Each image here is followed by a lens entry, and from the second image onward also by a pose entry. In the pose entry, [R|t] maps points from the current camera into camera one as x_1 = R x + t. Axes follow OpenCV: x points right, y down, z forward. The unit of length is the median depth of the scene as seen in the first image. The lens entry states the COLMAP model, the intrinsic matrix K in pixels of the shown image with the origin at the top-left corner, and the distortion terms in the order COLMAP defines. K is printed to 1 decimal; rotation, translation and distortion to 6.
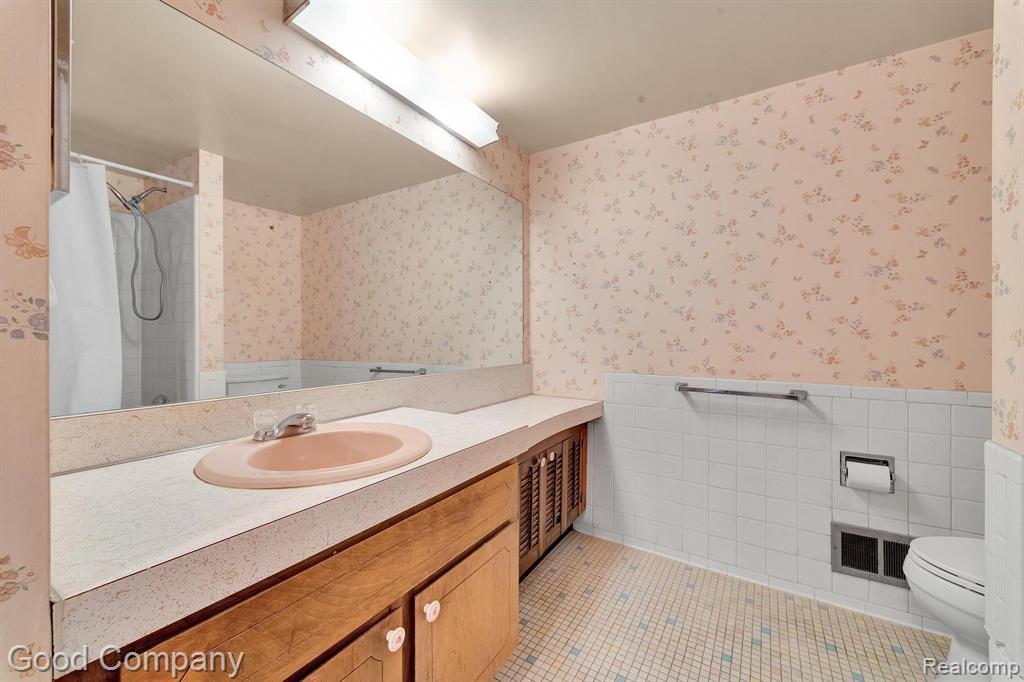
lens RADIAL K [[400.1, 0, 513.2], [0, 400.1, 337.8], [0, 0, 1]] dist [0.002130, -0.000042]
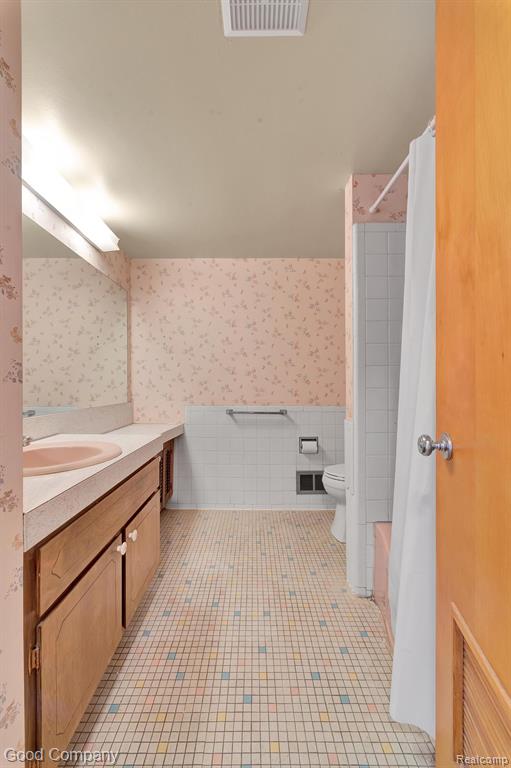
lens RADIAL K [[300.1, 0, 249.0], [0, 300.1, 383.6], [0, 0, 1]] dist [0.002130, -0.000042]
pose [[0.852516, -0.001262, 0.522700, -0.208549], [0.004756, 0.999974, -0.005343, 0.004540], [-0.522680, 0.007041, 0.852500, -0.189094]]
